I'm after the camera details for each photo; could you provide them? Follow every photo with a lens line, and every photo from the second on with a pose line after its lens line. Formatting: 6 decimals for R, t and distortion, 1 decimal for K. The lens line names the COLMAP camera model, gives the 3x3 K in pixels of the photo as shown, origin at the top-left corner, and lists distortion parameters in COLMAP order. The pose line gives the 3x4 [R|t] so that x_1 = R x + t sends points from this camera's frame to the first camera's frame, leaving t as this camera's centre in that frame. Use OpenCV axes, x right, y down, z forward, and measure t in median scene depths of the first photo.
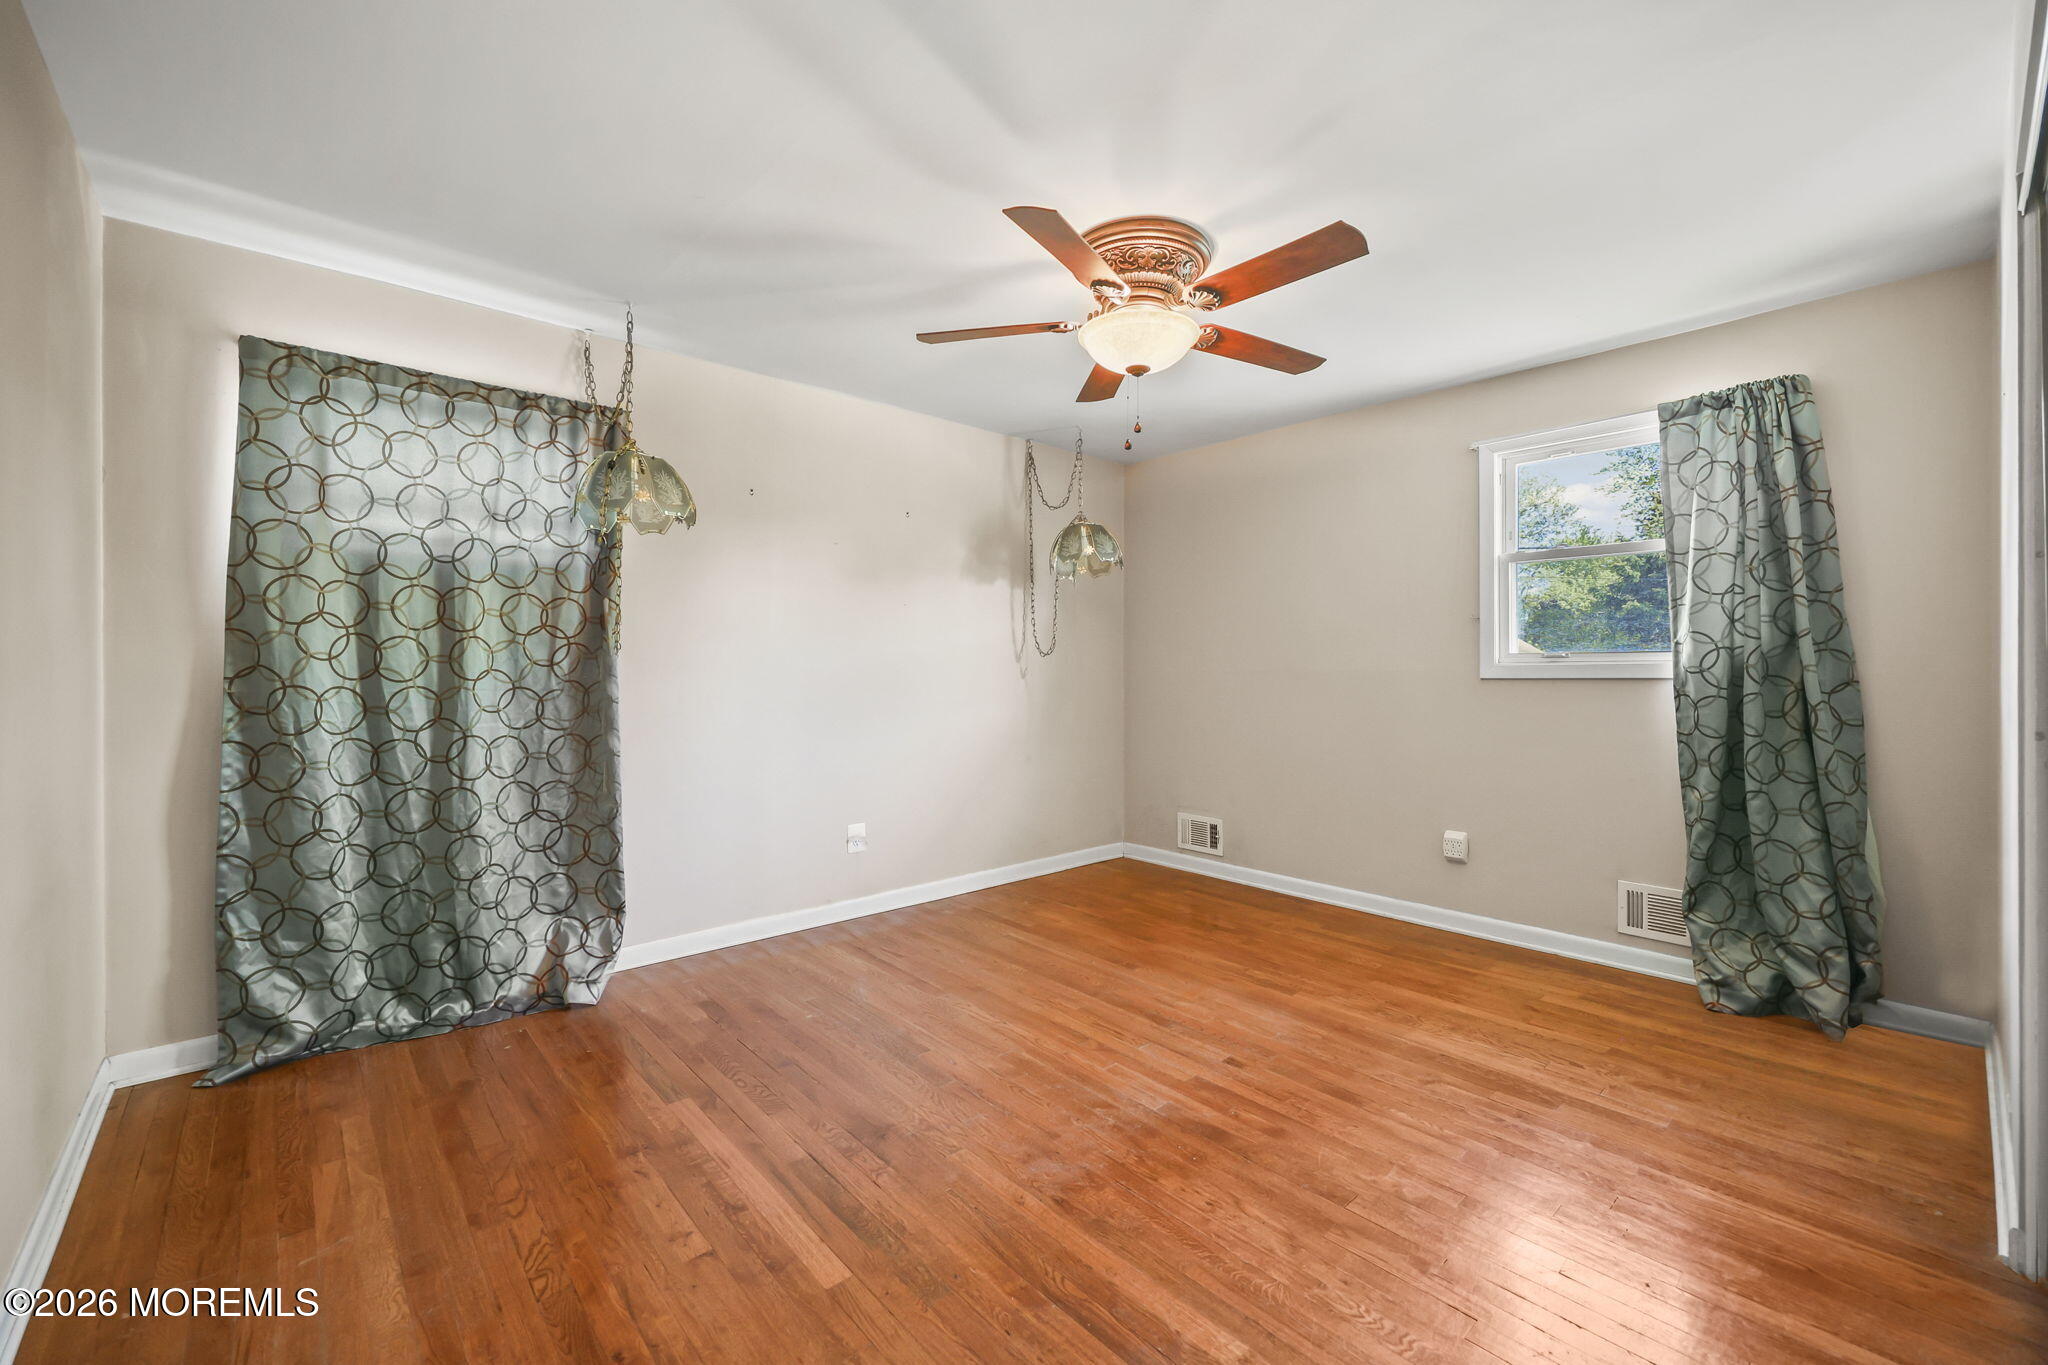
lens RADIAL K [[838.0, 0, 1029.9], [0, 838.0, 677.9], [0, 0, 1]] dist [-0.001667, -0.000353]
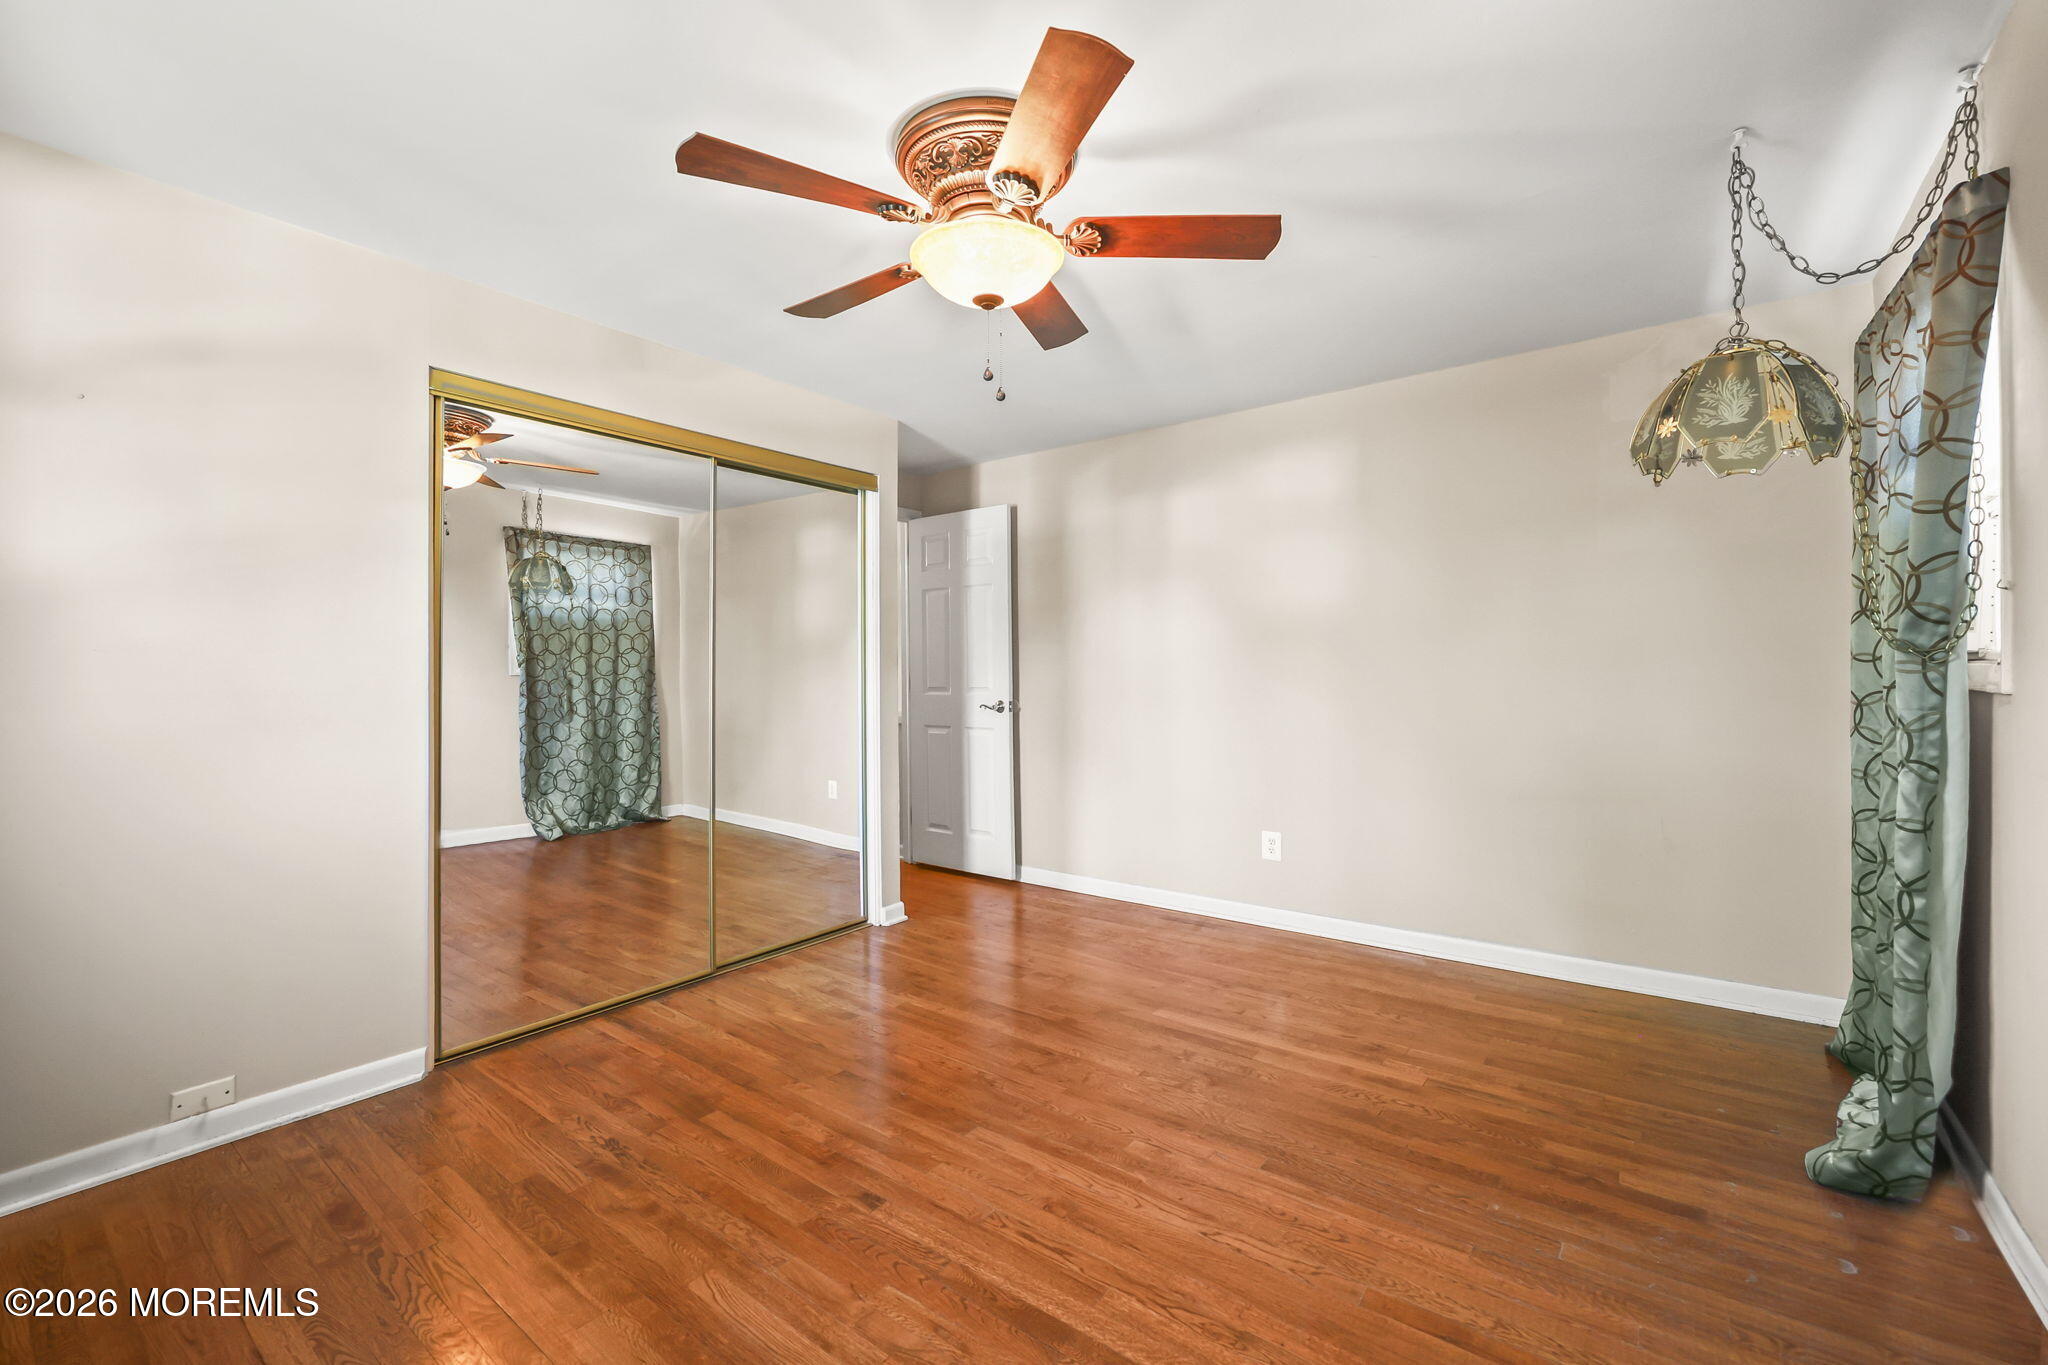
lens RADIAL K [[838.0, 0, 1029.9], [0, 838.0, 677.9], [0, 0, 1]] dist [-0.001667, -0.000353]
pose [[-0.982907, 0.009103, -0.183879, 0.245213], [0.007629, 0.999933, 0.008722, -0.019591], [0.183946, 0.007170, -0.982910, 1.824789]]
